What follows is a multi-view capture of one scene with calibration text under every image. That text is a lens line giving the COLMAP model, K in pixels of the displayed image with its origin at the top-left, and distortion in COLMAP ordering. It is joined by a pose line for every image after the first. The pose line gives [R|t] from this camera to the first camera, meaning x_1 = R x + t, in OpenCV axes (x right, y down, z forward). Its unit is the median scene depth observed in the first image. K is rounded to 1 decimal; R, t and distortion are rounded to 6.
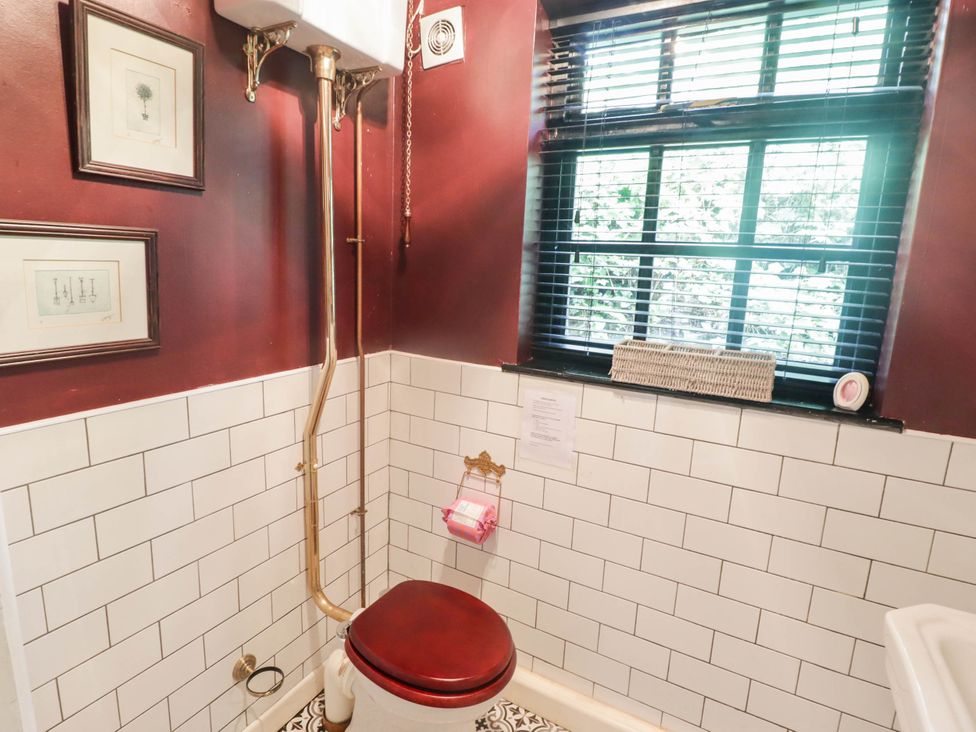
lens RADIAL K [[546.6, 0, 486.4], [0, 546.6, 359.0], [0, 0, 1]] dist [0.000973, -0.017278]
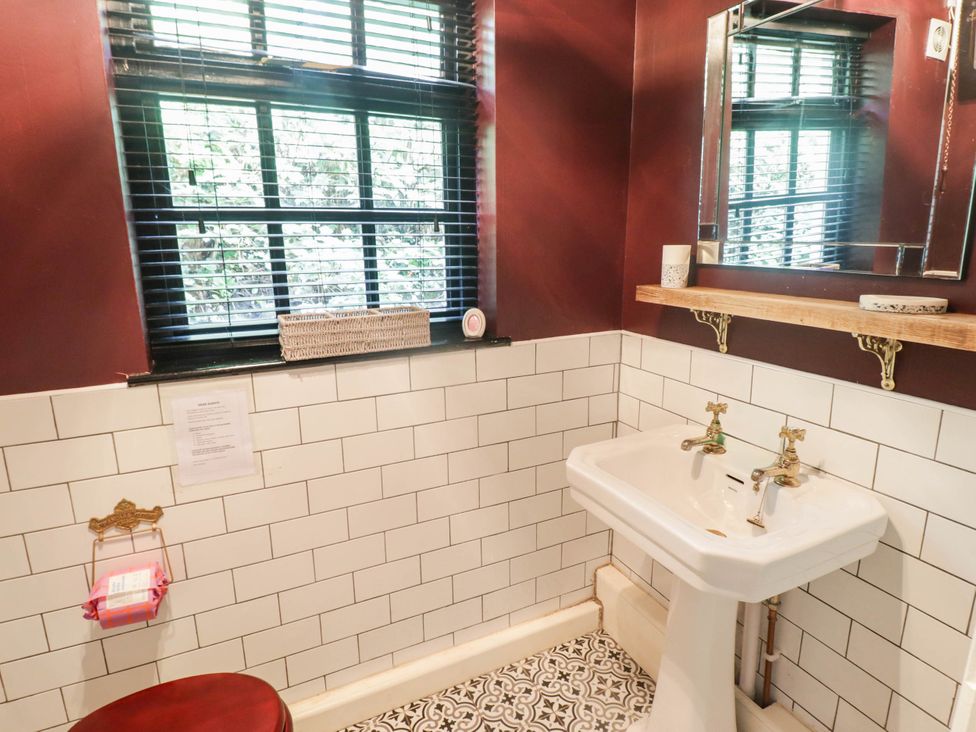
lens RADIAL K [[559.4, 0, 487.3], [0, 559.4, 352.9], [0, 0, 1]] dist [0.004803, -0.017930]
pose [[0.553622, -0.220937, 0.802925, -0.322391], [0.179907, 0.973127, 0.143724, -0.047245], [-0.813103, 0.064882, 0.578493, 0.177611]]
